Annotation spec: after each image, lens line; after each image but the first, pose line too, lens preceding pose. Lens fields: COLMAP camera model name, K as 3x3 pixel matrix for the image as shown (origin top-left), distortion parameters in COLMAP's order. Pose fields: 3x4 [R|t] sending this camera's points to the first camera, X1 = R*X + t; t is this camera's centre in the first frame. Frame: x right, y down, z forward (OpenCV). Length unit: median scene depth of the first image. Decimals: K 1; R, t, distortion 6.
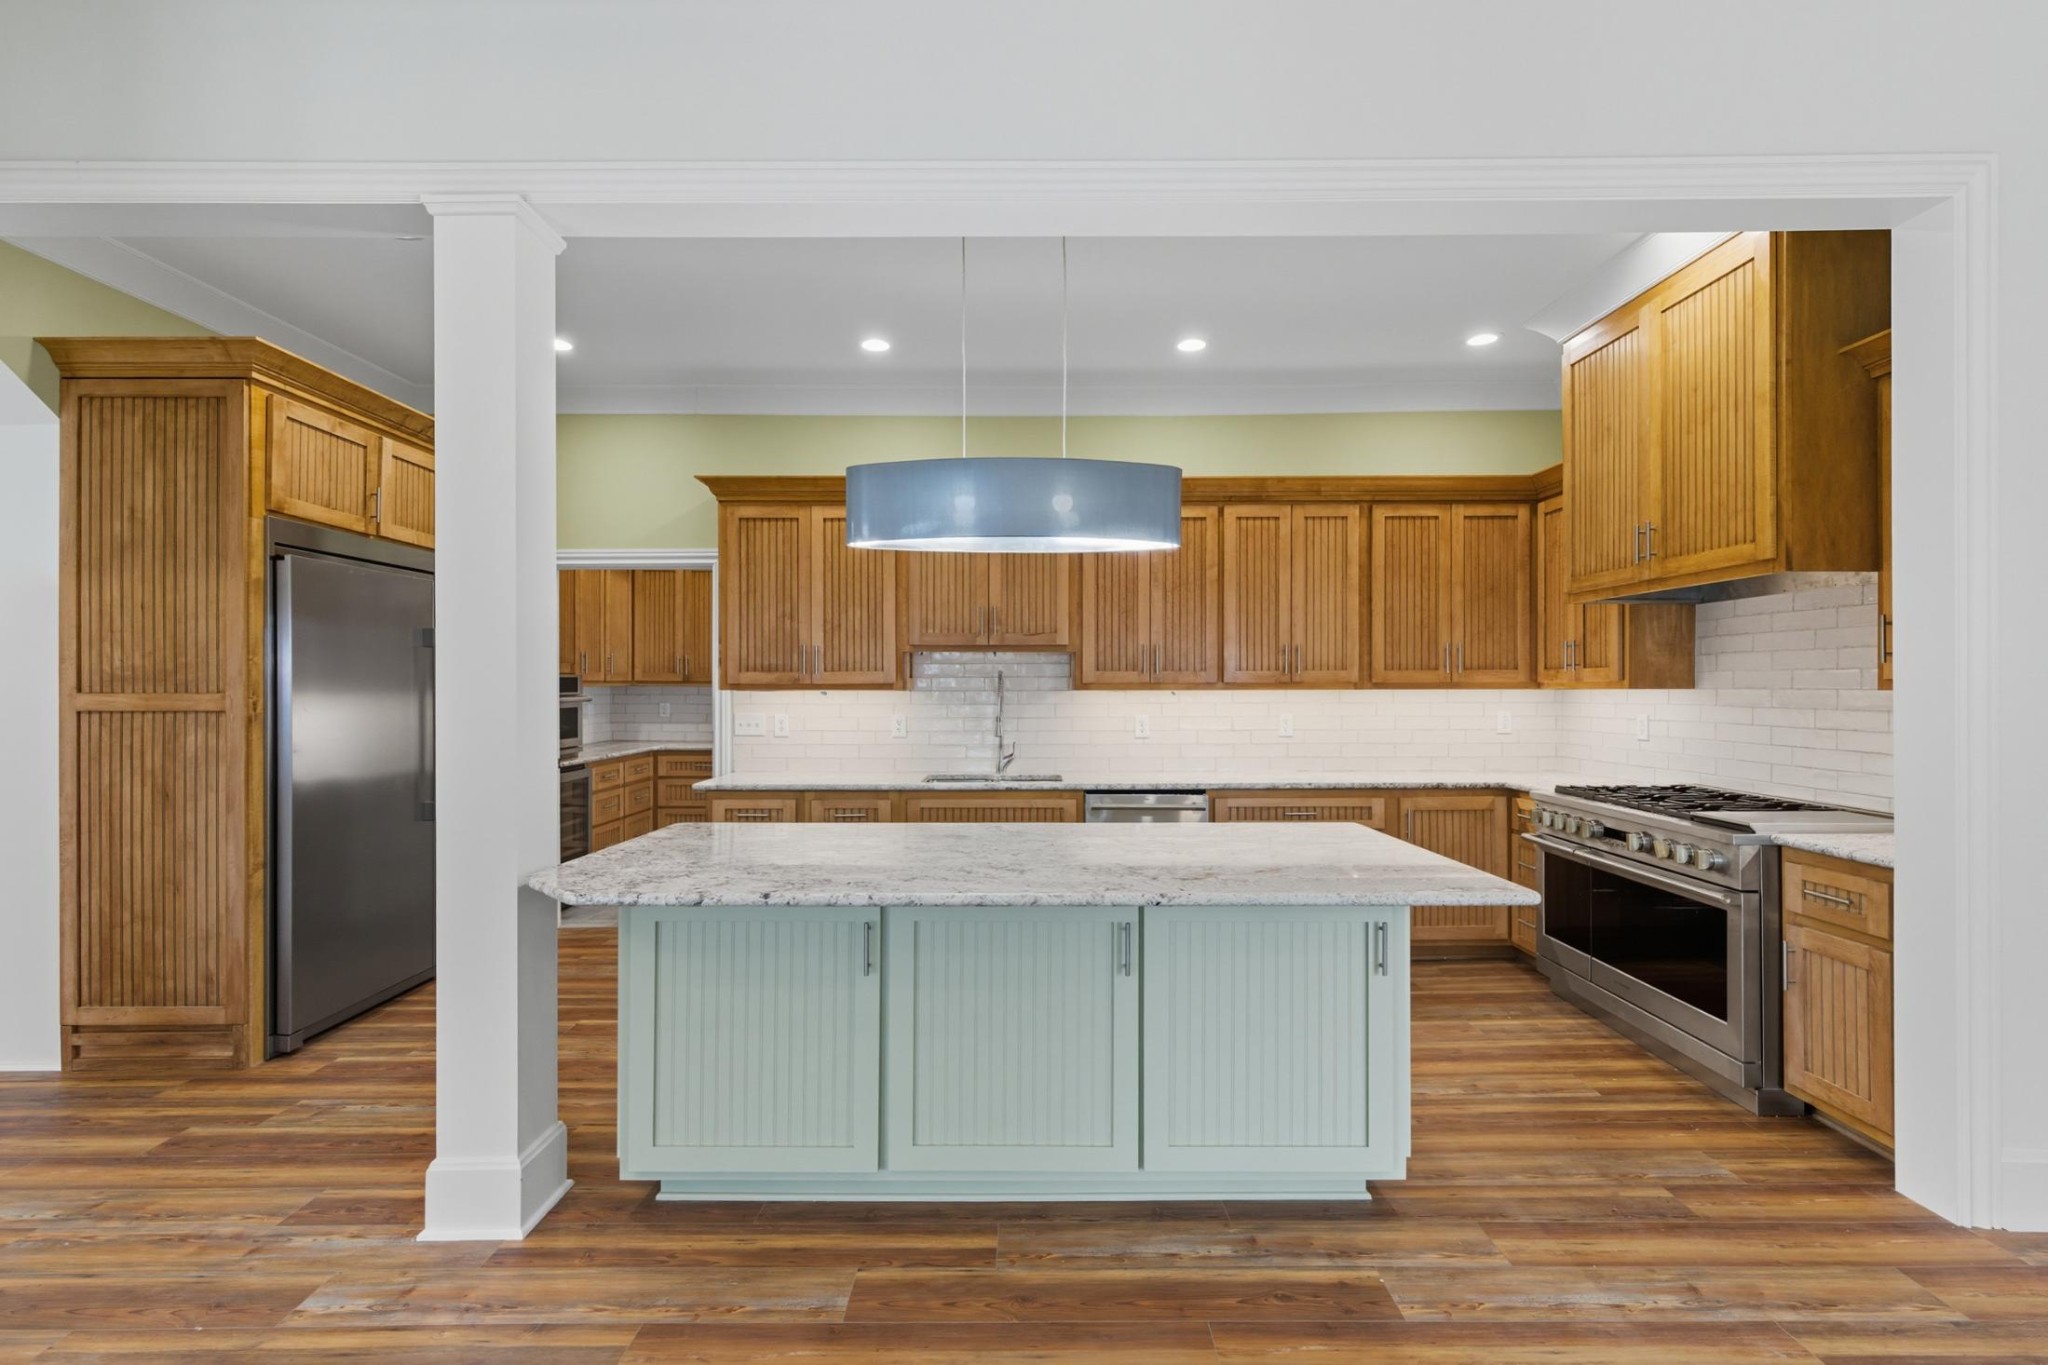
lens RADIAL K [[926.3, 0, 1024.0], [0, 926.3, 682.5], [0, 0, 1]] dist [-0.002027, -0.000355]
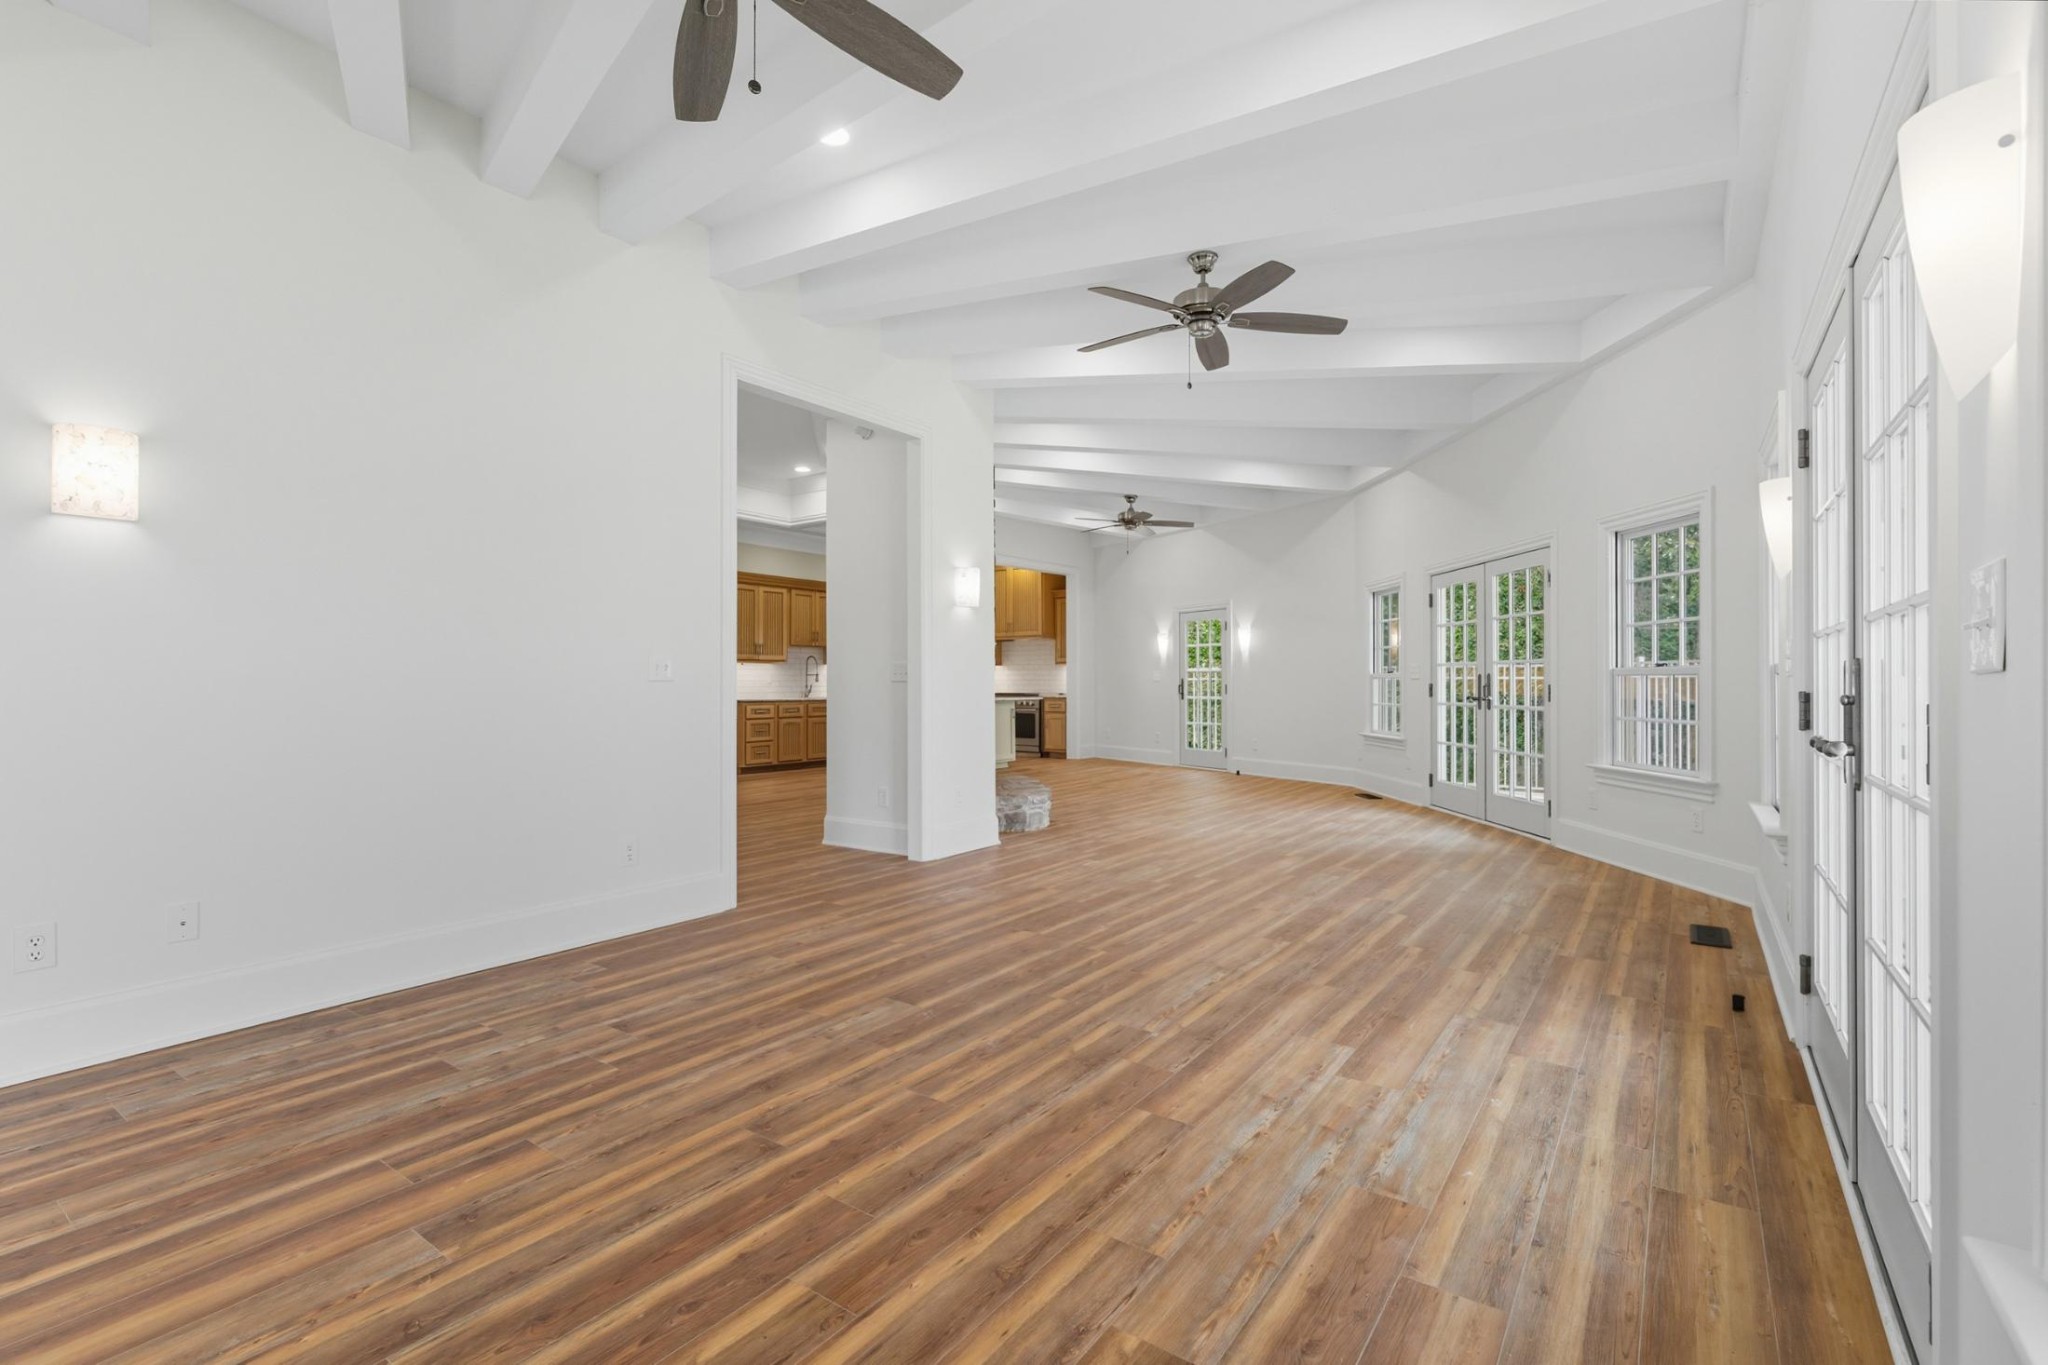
lens RADIAL K [[926.3, 0, 1024.0], [0, 926.3, 682.5], [0, 0, 1]] dist [-0.002027, -0.000355]
pose [[0.580479, 0.001745, 0.814273, -2.529637], [-0.001641, 0.999998, -0.000974, 0.087751], [-0.814273, -0.000771, 0.580481, -1.349047]]
